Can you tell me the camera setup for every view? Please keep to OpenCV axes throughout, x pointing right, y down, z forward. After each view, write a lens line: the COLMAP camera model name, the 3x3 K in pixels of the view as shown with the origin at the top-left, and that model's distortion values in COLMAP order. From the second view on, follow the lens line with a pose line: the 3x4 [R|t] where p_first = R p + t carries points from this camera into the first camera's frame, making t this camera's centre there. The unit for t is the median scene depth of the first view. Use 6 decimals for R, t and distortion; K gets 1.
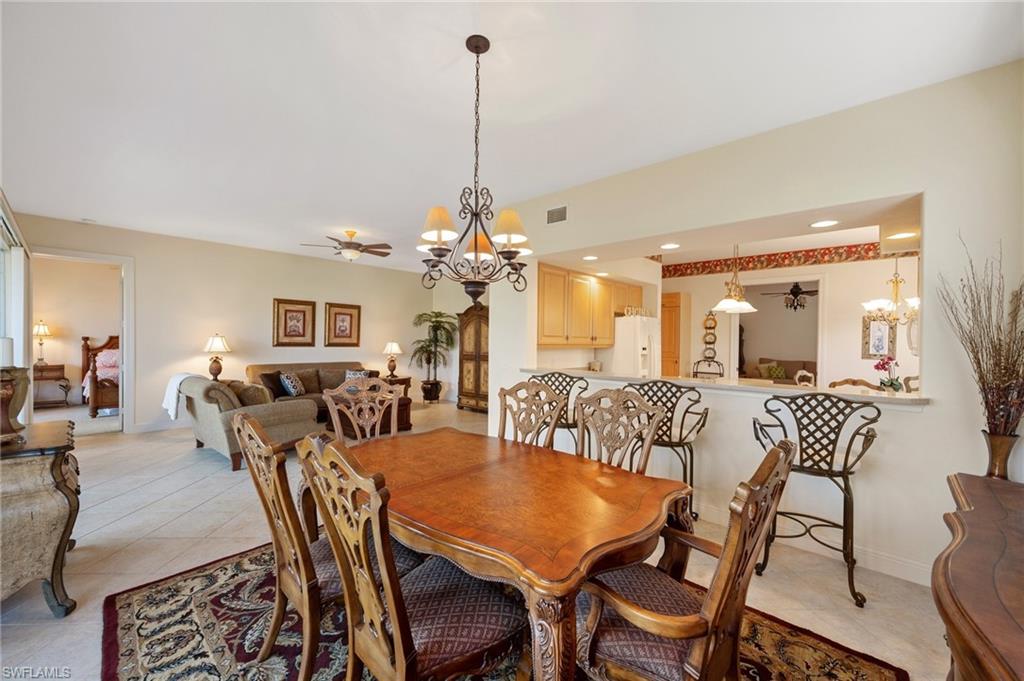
lens RADIAL K [[411.6, 0, 512.0], [0, 411.6, 340.5], [0, 0, 1]] dist [0.008913, -0.000033]
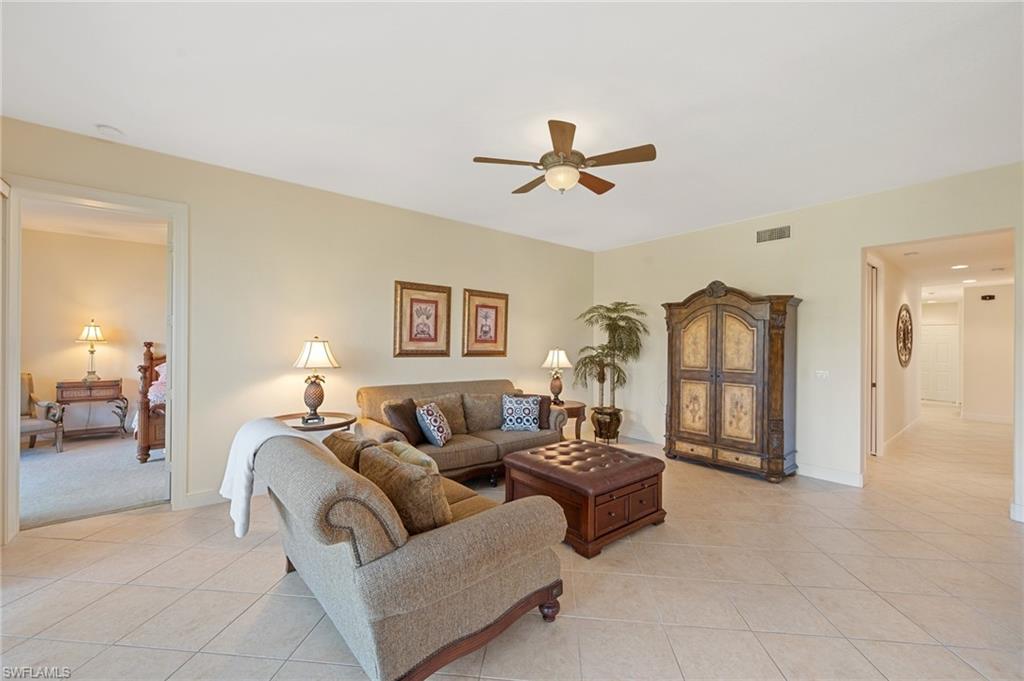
lens RADIAL K [[411.6, 0, 512.0], [0, 411.6, 340.5], [0, 0, 1]] dist [0.008913, -0.000033]
pose [[0.990750, -0.002200, -0.135679, -0.303801], [0.000613, 0.999931, -0.011736, -0.002940], [0.135695, 0.011544, 0.990683, 0.386877]]
